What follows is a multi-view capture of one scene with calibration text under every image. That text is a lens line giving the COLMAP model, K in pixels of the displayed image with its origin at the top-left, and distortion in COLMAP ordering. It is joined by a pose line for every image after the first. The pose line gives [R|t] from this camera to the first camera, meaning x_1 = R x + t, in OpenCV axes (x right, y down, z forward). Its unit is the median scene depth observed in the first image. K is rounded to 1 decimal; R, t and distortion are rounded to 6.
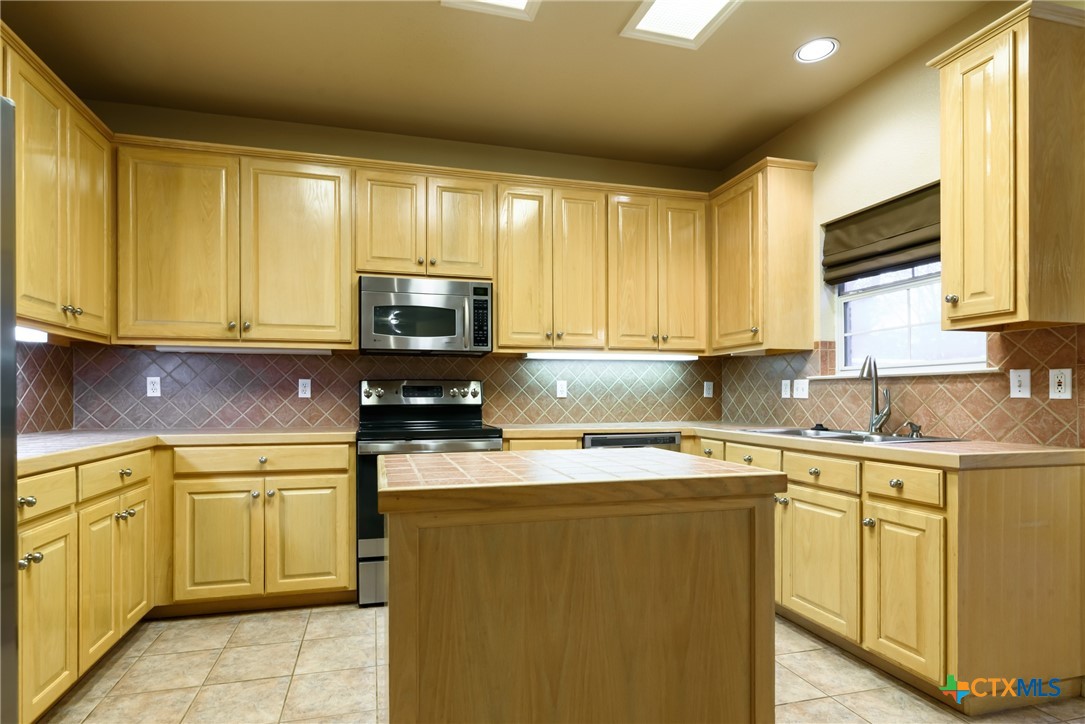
lens RADIAL K [[541.3, 0, 491.8], [0, 541.3, 395.9], [0, 0, 1]] dist [-0.001459, 0.000293]
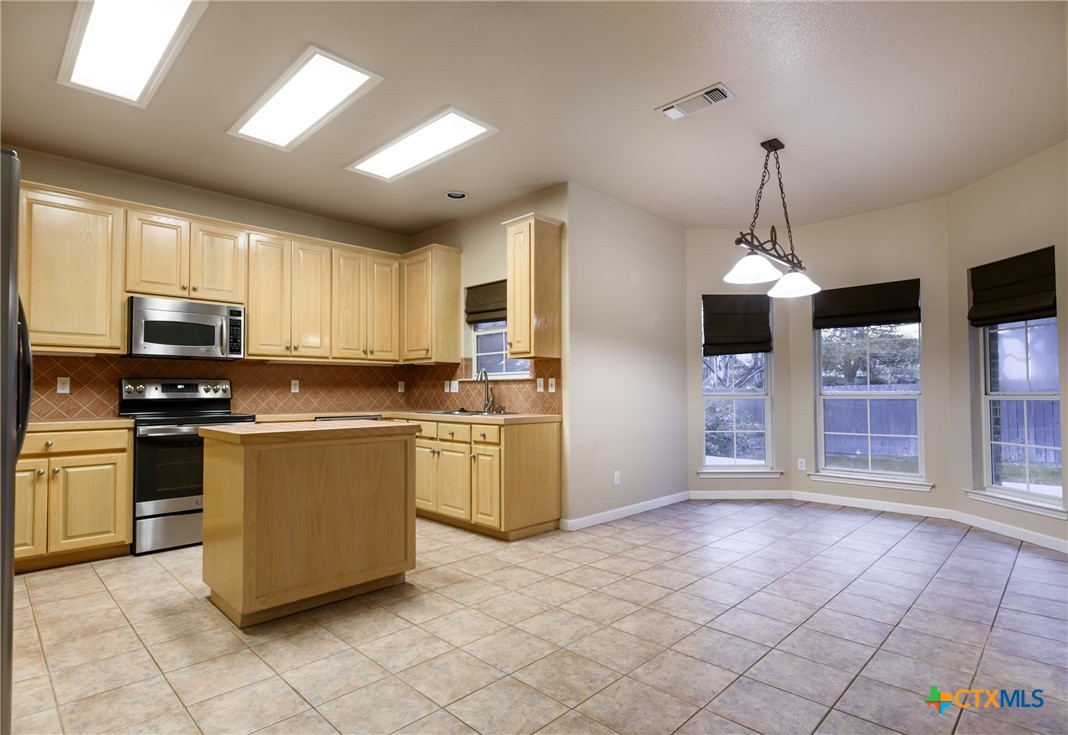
lens RADIAL K [[565.5, 0, 517.0], [0, 565.5, 376.7], [0, 0, 1]] dist [0.000333, 0.000875]
pose [[0.849268, 0.012102, 0.527823, -0.181224], [0.001931, 0.999659, -0.026028, 0.001414], [-0.527958, 0.023124, 0.848956, -0.601301]]
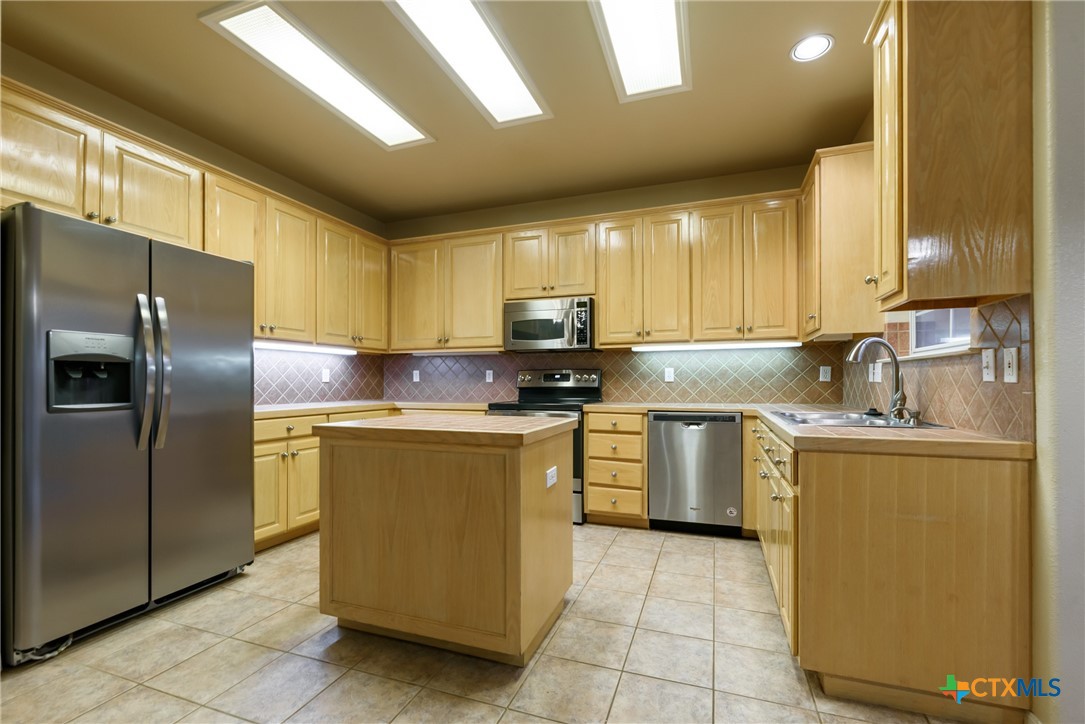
lens RADIAL K [[448.1, 0, 562.8], [0, 448.1, 379.4], [0, 0, 1]] dist [-0.000708, -0.001572]
pose [[0.843090, -0.004153, -0.537756, 0.603081], [0.002498, 0.999990, -0.003807, 0.001053], [0.537767, 0.001866, 0.843092, 0.015243]]
